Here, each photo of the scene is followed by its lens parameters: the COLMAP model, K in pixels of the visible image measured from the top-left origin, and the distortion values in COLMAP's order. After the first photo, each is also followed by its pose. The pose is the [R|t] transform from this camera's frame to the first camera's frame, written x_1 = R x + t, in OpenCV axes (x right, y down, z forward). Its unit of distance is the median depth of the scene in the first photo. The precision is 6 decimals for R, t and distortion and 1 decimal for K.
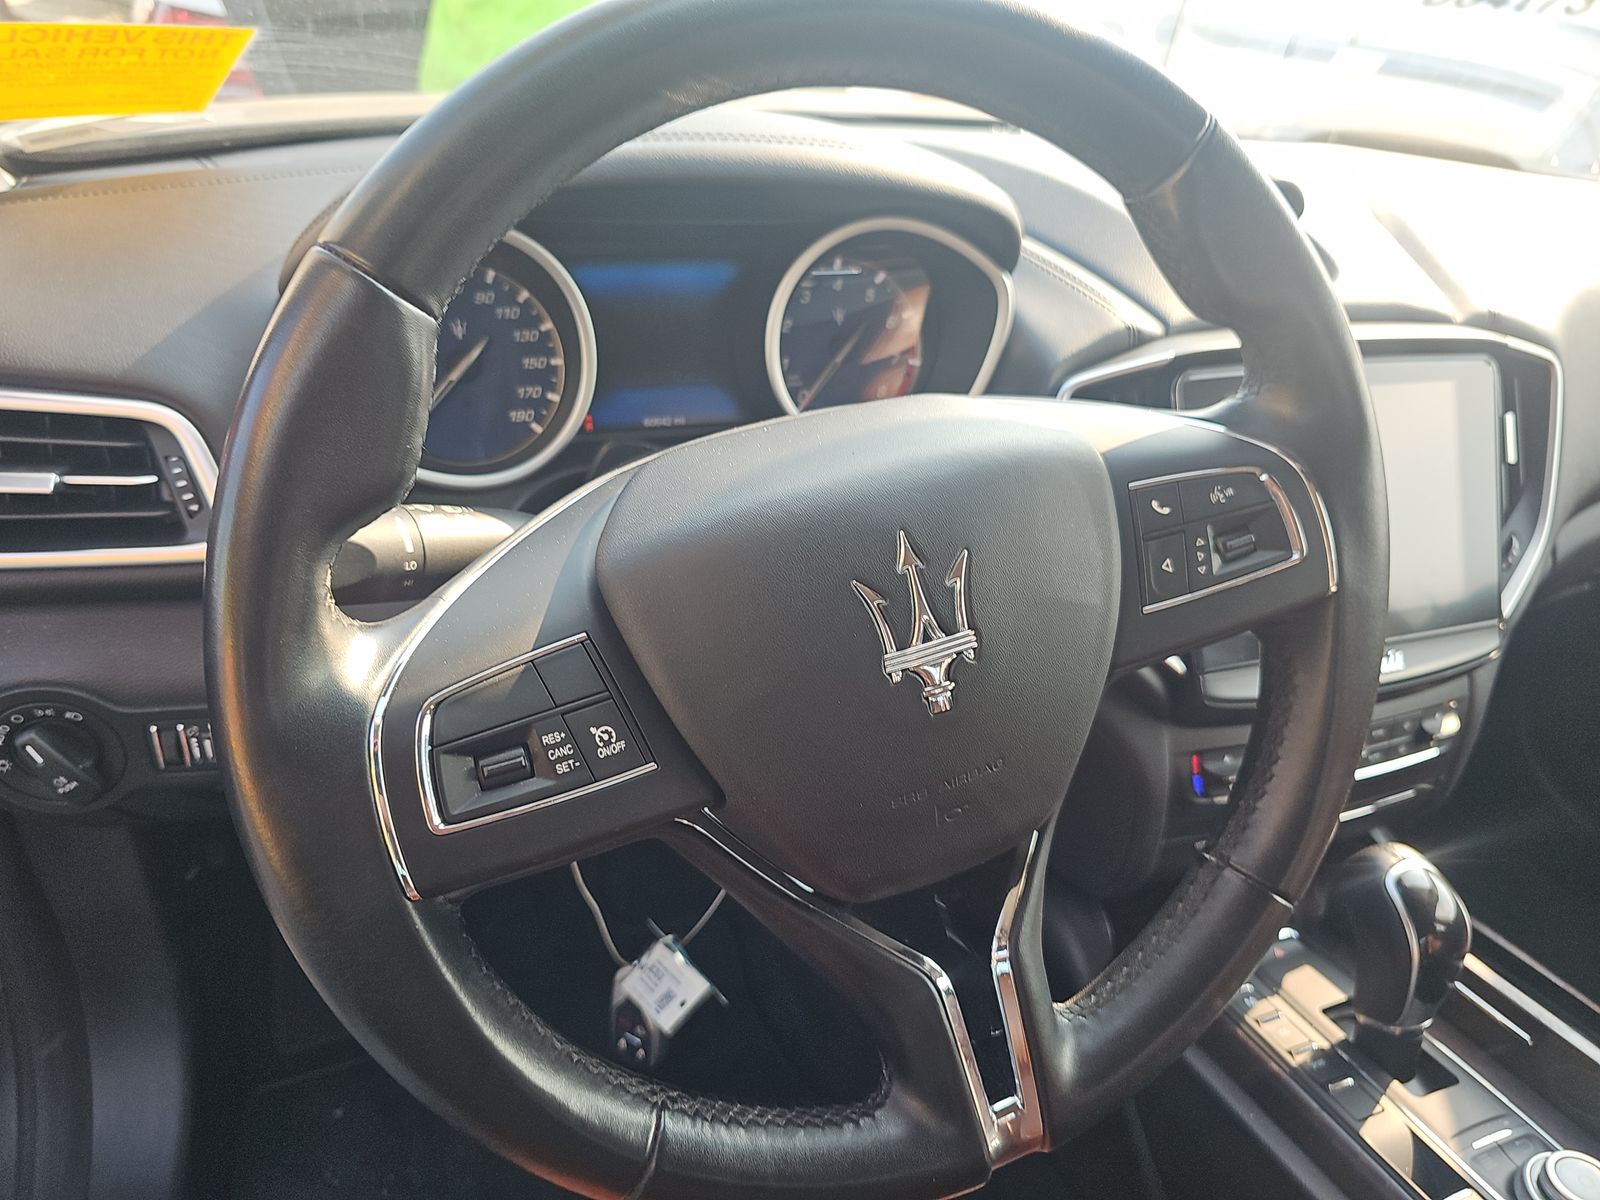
lens RADIAL K [[1103.0, 0, 800.0], [0, 1103.0, 600.0], [0, 0, 1]] dist [-0.005810, -0.000975]
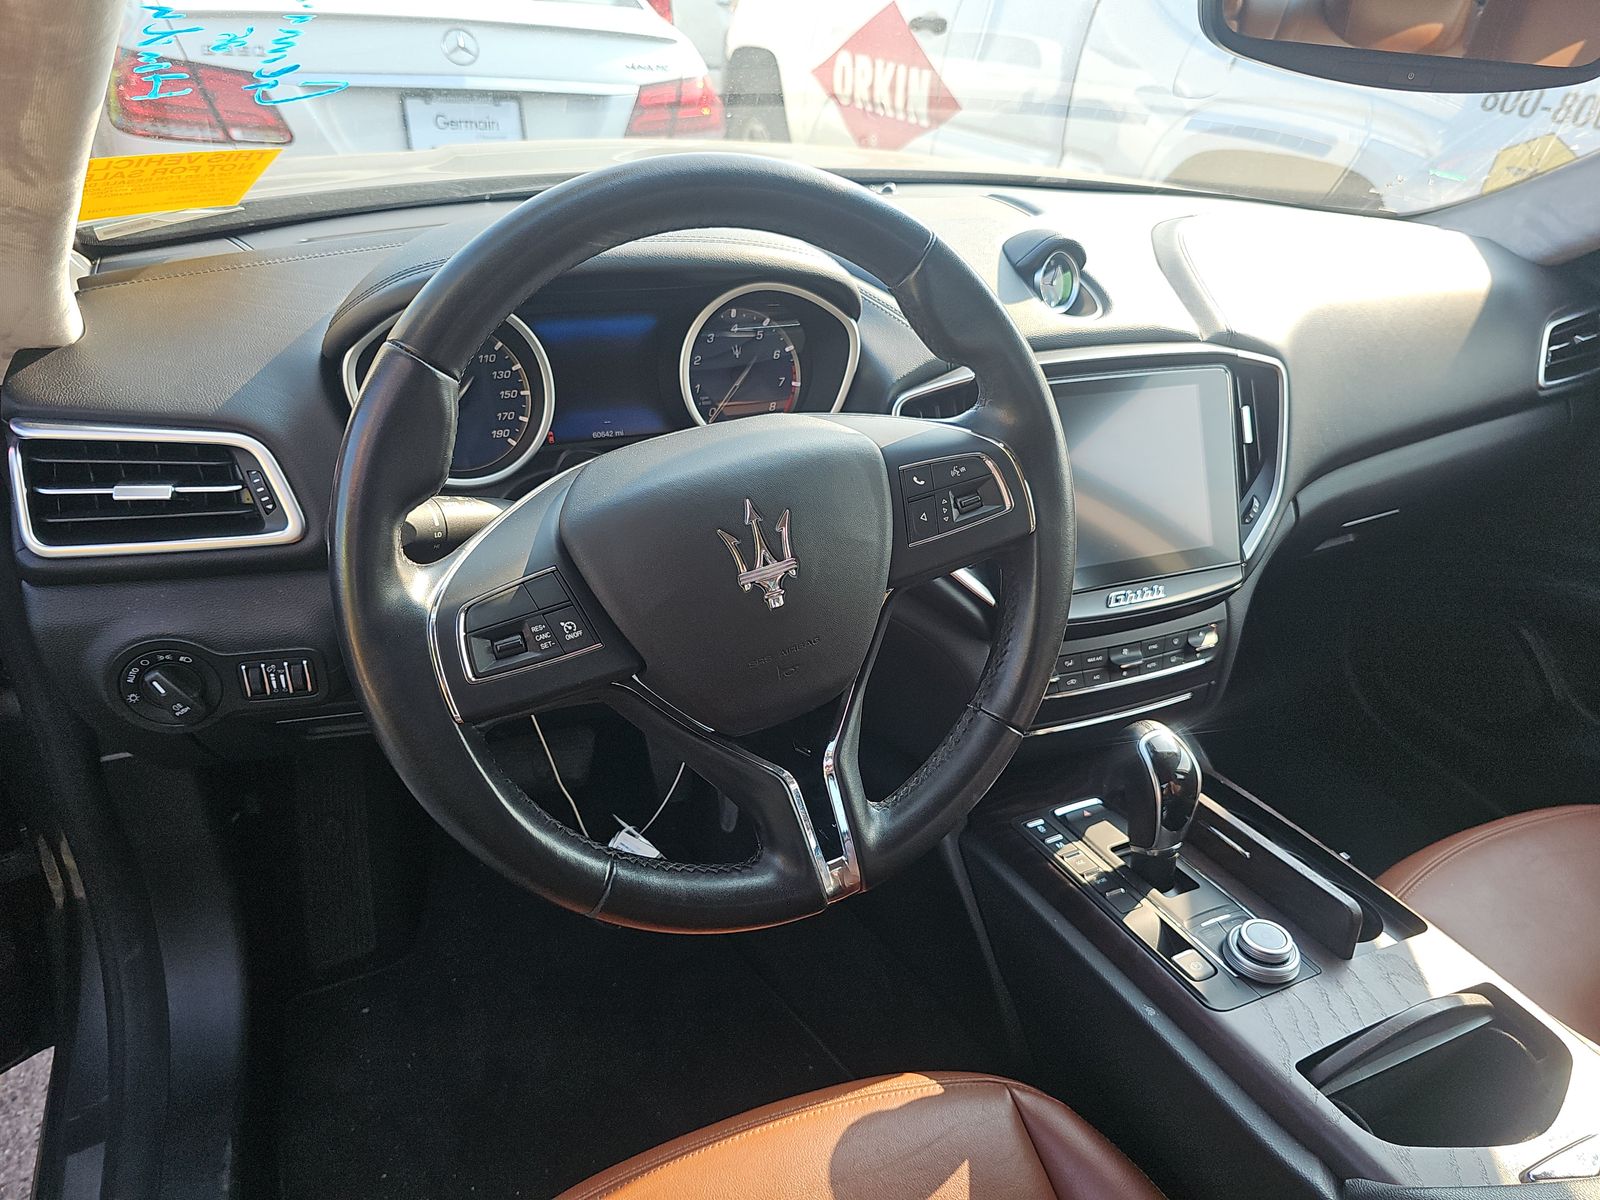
lens RADIAL K [[1097.1, 0, 834.8], [0, 1097.1, 608.2], [0, 0, 1]] dist [0.004294, -0.002413]
pose [[0.997482, -0.041125, 0.057777, 0.083792], [0.040760, 0.999141, 0.007484, 0.064461], [-0.058035, -0.005111, 0.998301, -0.442403]]
